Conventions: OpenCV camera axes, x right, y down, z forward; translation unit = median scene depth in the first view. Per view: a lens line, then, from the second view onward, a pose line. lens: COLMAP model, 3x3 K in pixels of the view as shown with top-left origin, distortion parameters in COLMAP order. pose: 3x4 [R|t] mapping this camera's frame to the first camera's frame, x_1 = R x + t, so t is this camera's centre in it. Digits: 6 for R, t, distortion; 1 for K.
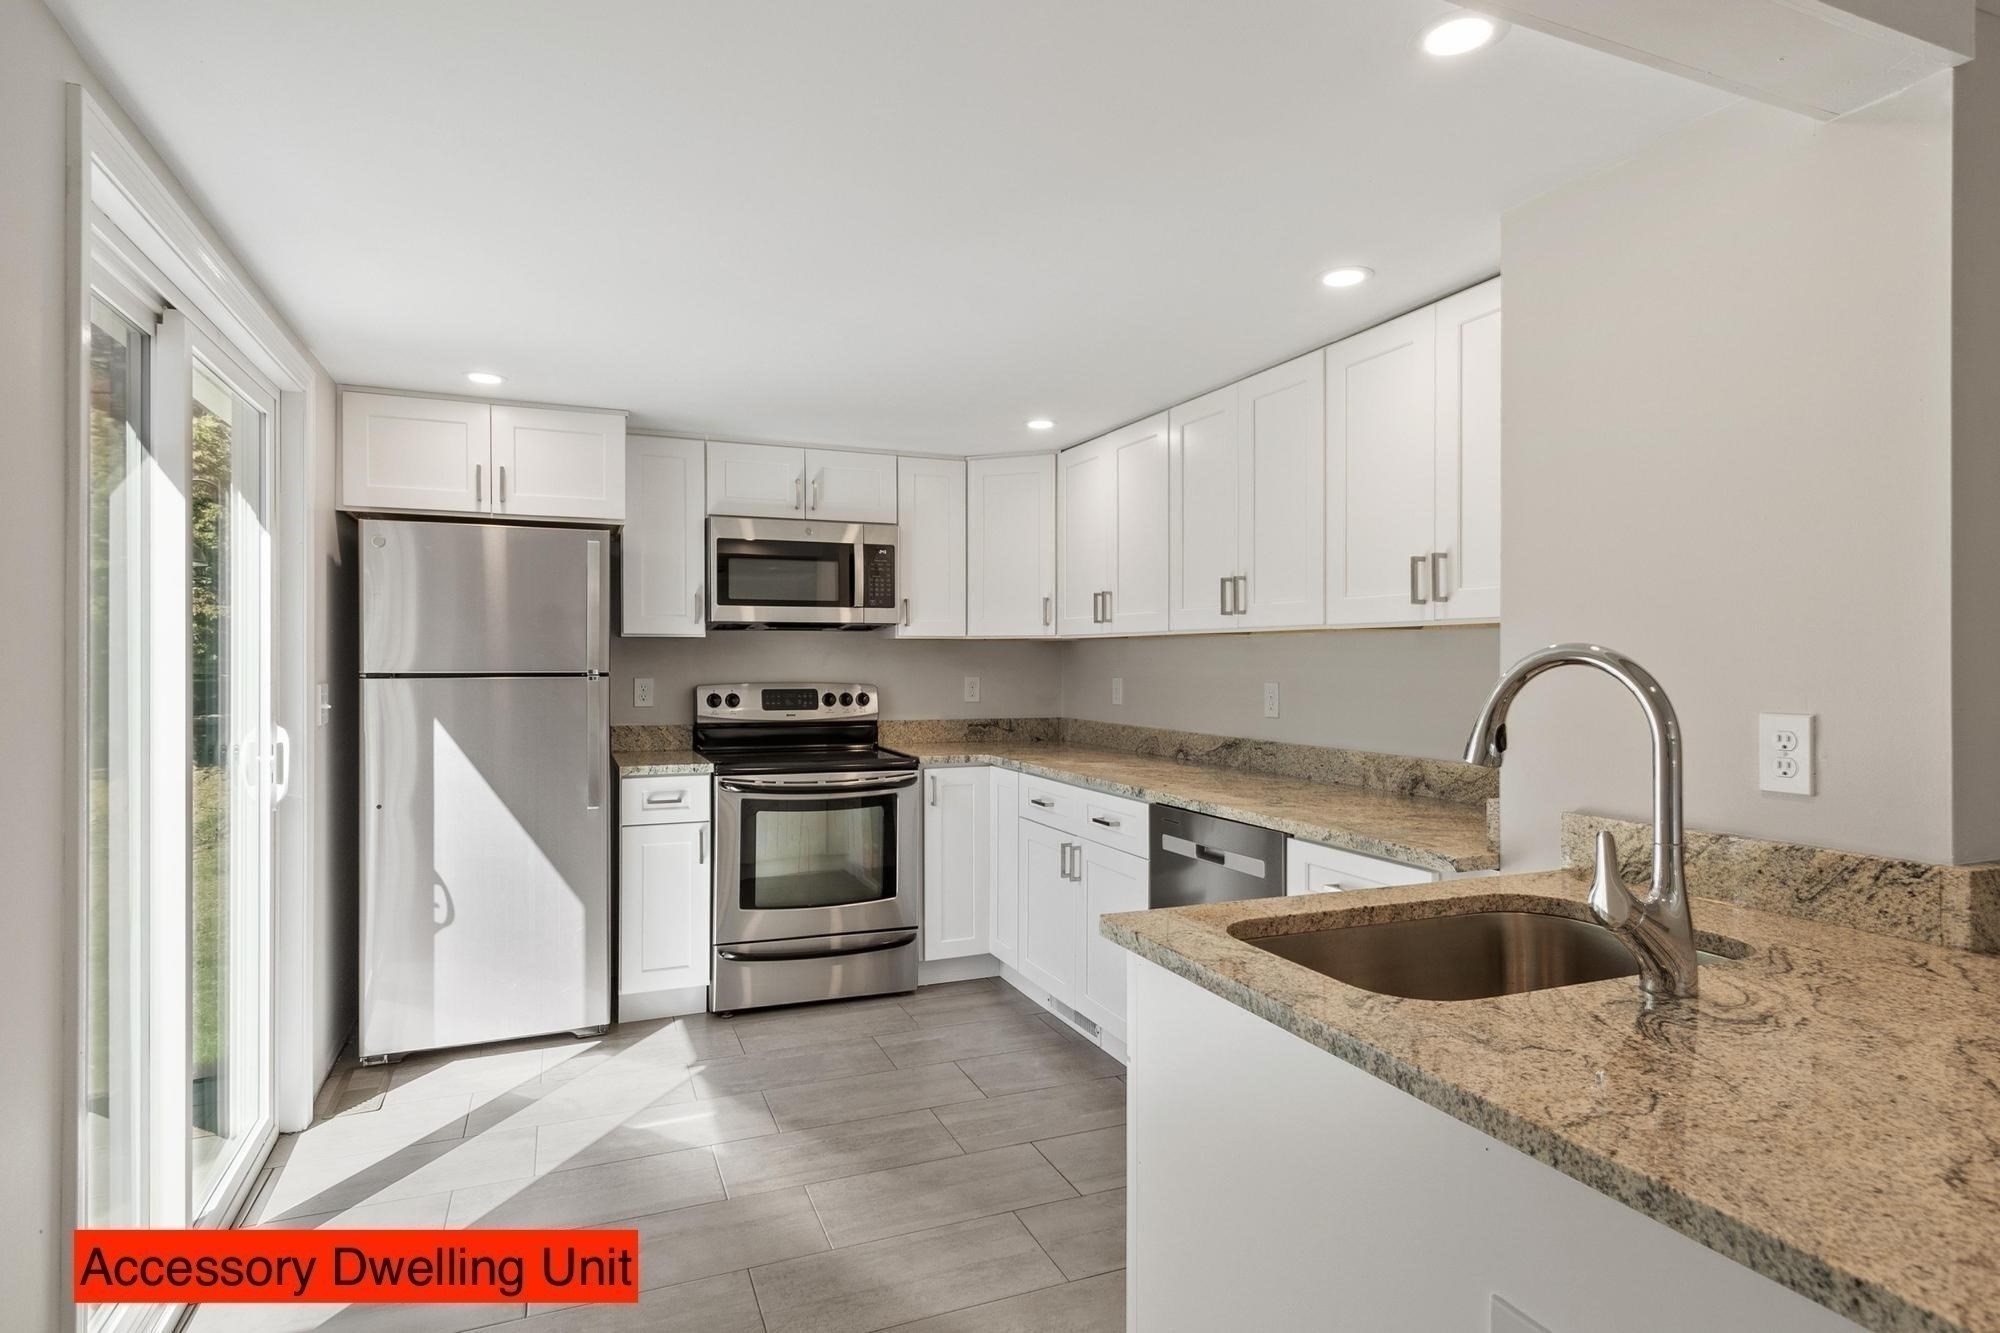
lens RADIAL K [[1067.2, 0, 1000.0], [0, 1067.2, 666.5], [0, 0, 1]] dist [0.017837, -0.026022]
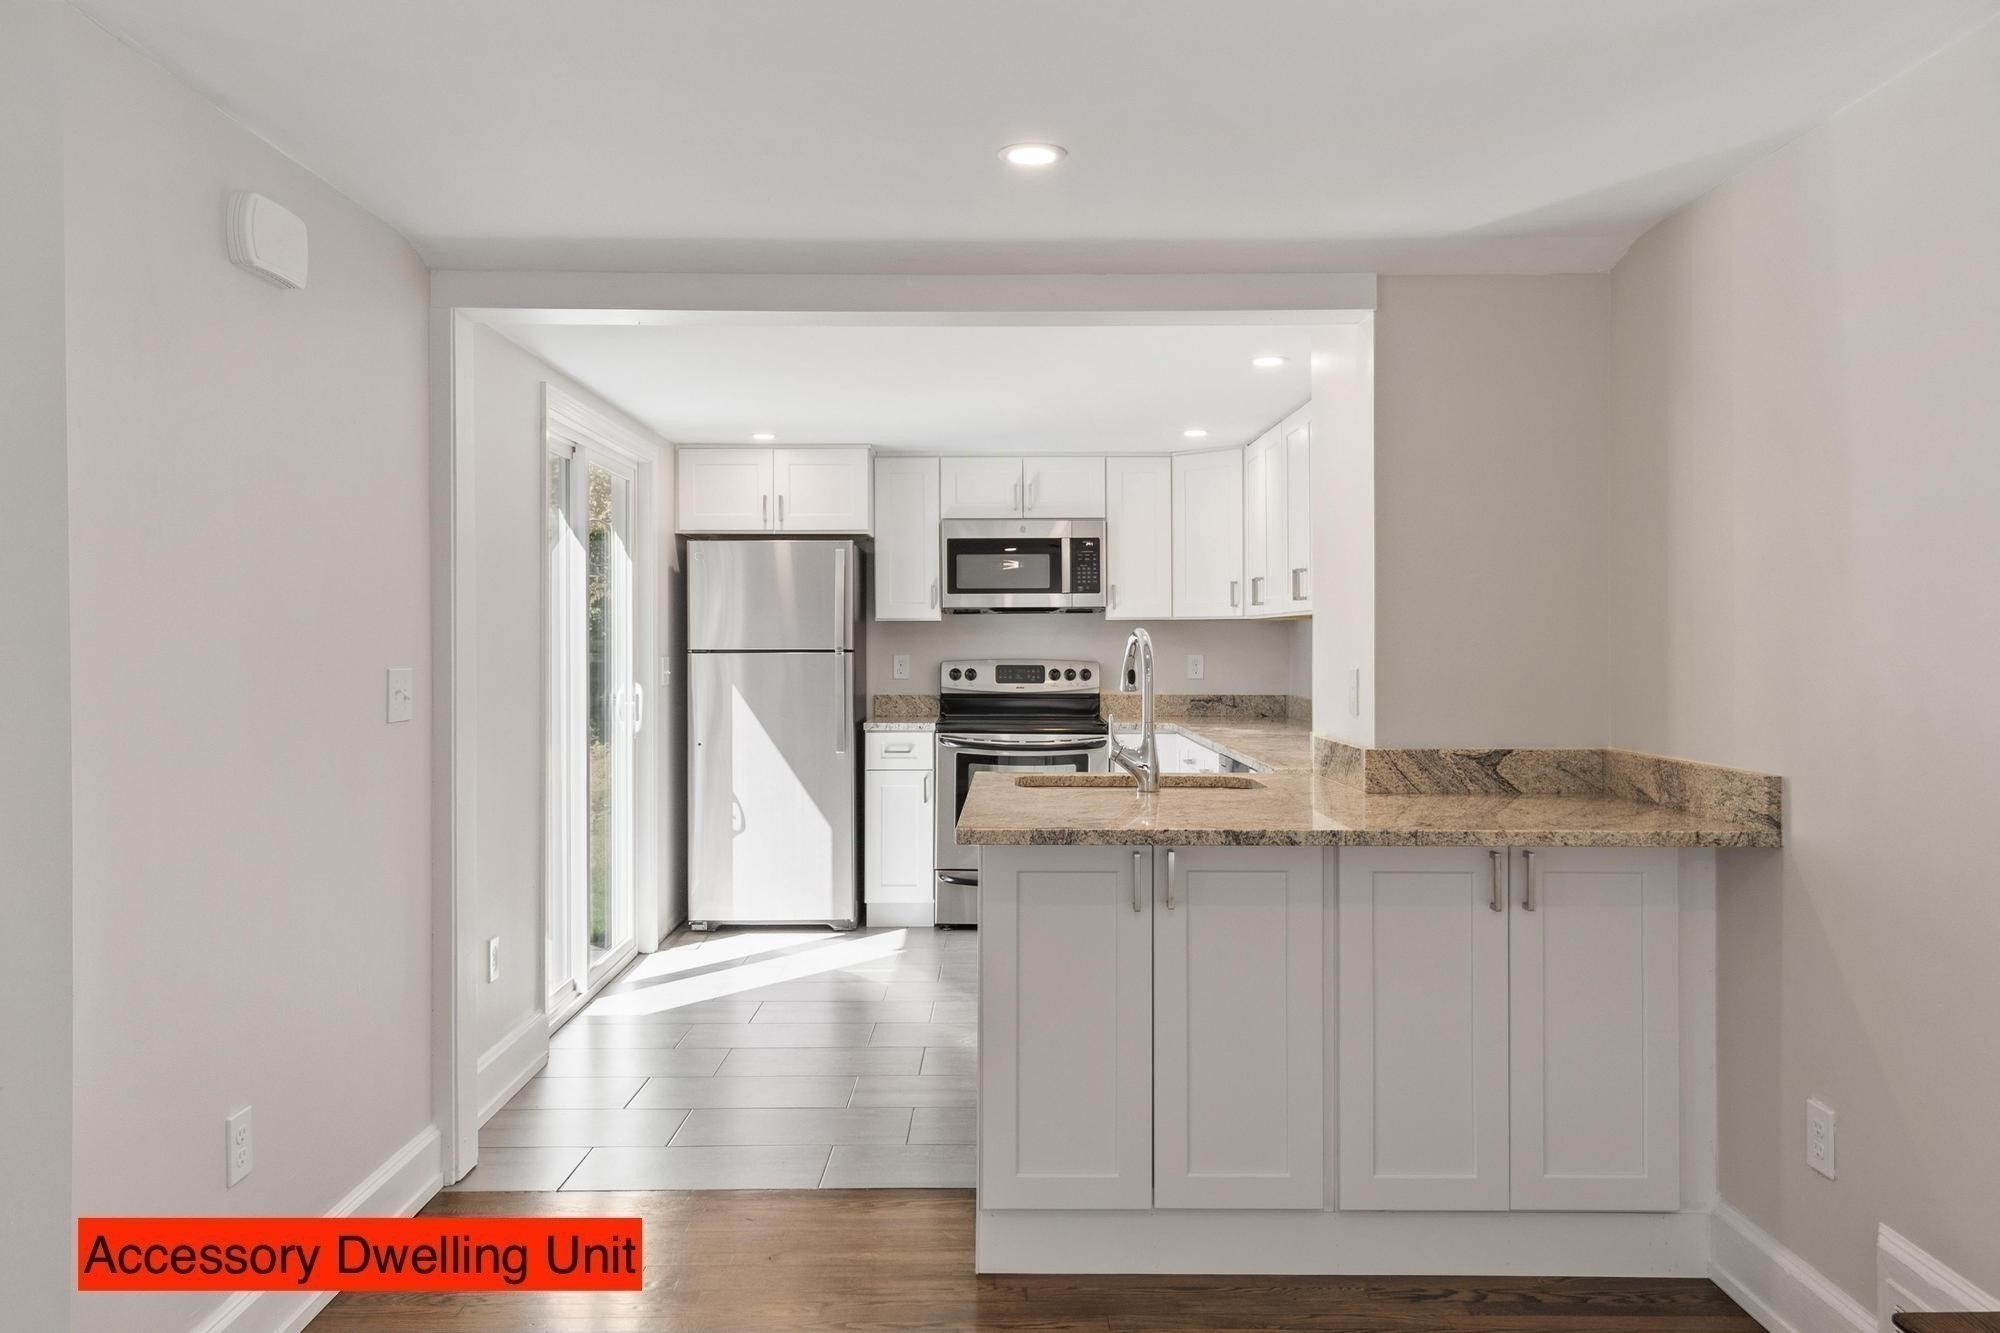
lens RADIAL K [[1655.2, 0, 1000.0], [0, 1655.2, 666.5], [0, 0, 1]] dist [-0.003419, -0.000212]
pose [[0.920816, 0.002683, -0.389987, 0.515818], [0.000933, 0.999958, 0.009081, 0.007268], [0.389995, -0.008726, 0.920775, -0.693006]]
